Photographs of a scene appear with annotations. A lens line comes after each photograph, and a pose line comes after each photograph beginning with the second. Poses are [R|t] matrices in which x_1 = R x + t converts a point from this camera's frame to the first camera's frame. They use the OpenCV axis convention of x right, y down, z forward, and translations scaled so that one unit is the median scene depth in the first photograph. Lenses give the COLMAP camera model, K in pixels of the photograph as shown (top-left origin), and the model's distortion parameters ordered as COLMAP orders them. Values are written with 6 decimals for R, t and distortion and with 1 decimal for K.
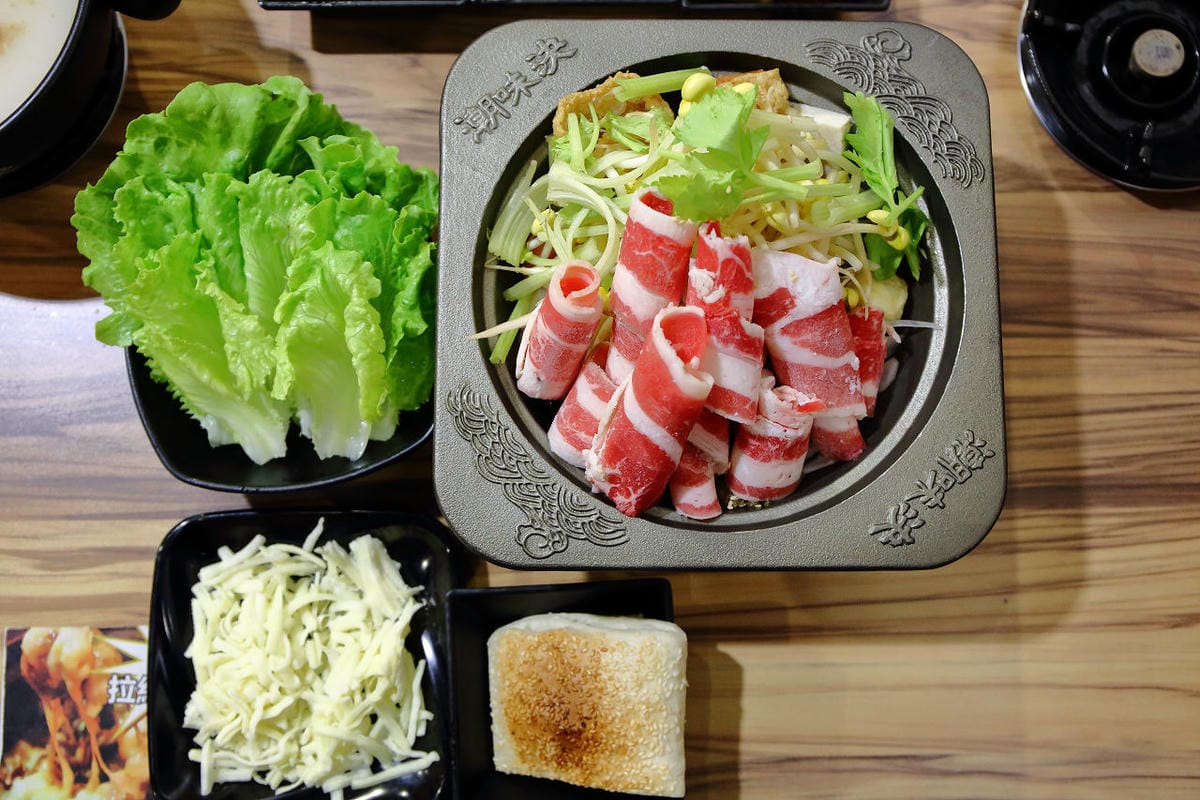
lens RADIAL K [[1280.8, 0, 601.7], [0, 1280.8, 399.4], [0, 0, 1]] dist [-0.013717, 0.000000]
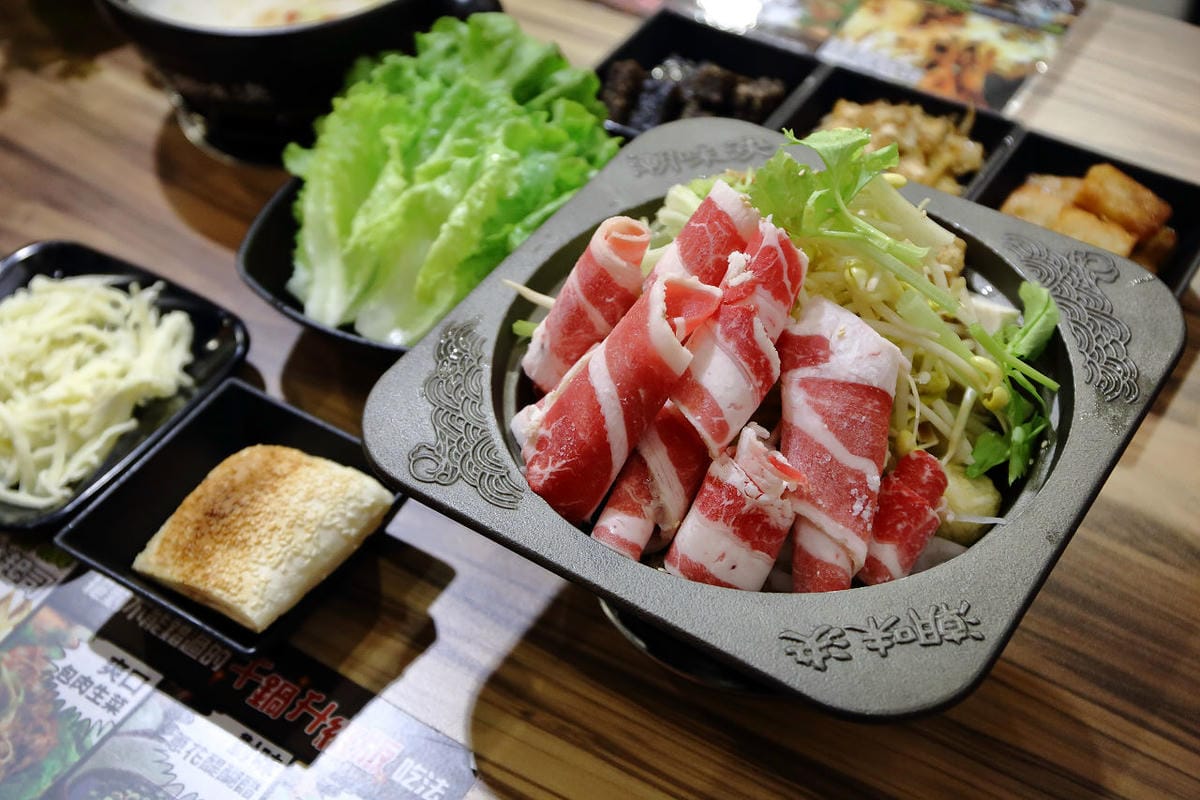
lens RADIAL K [[1592.3, 0, 599.1], [0, 1592.3, 393.3], [0, 0, 1]] dist [0.046118, 0.000000]
pose [[0.821510, 0.368170, -0.435398, 0.477912], [-0.552829, 0.701298, -0.450067, 0.483451], [0.139643, 0.610436, 0.779659, 0.167747]]
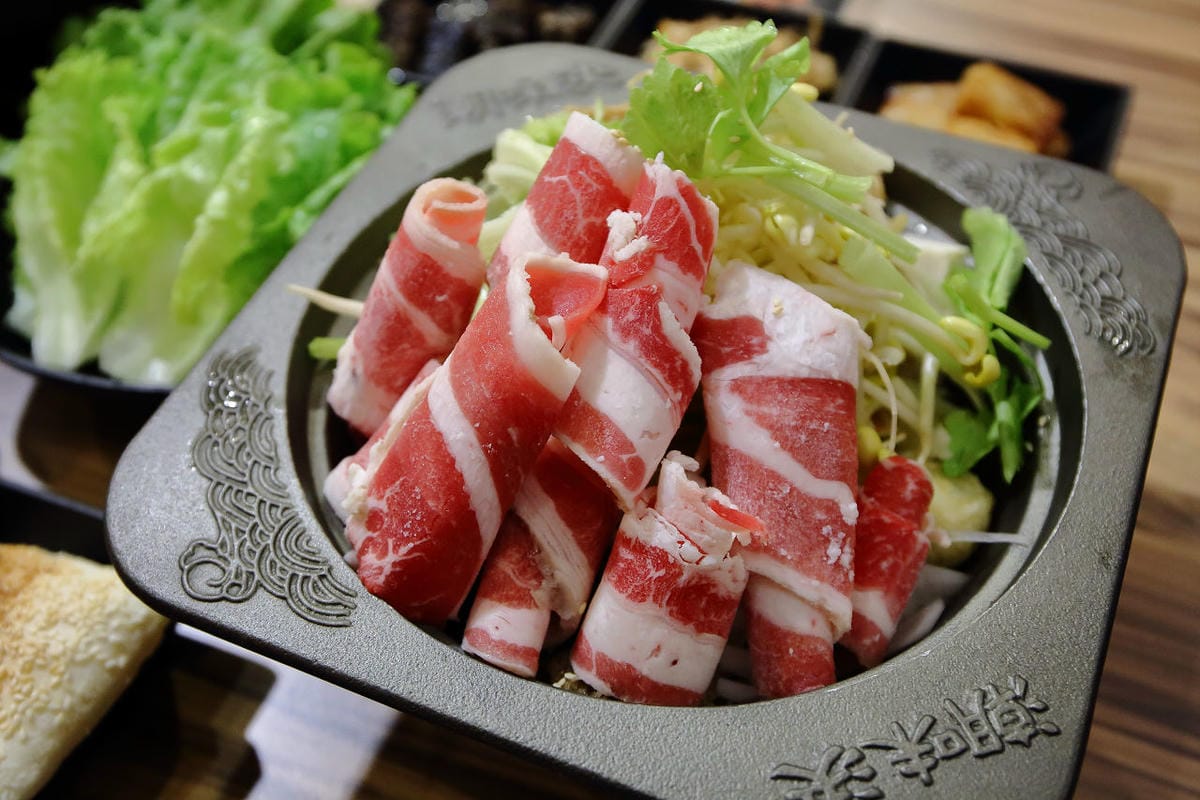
lens RADIAL K [[1364.8, 0, 599.6], [0, 1364.8, 400.0], [0, 0, 1]] dist [-0.002031, 0.000000]
pose [[0.915570, 0.275178, -0.293274, 0.264931], [-0.390494, 0.782680, -0.484693, 0.275193], [0.096163, 0.558292, 0.824053, 0.466953]]
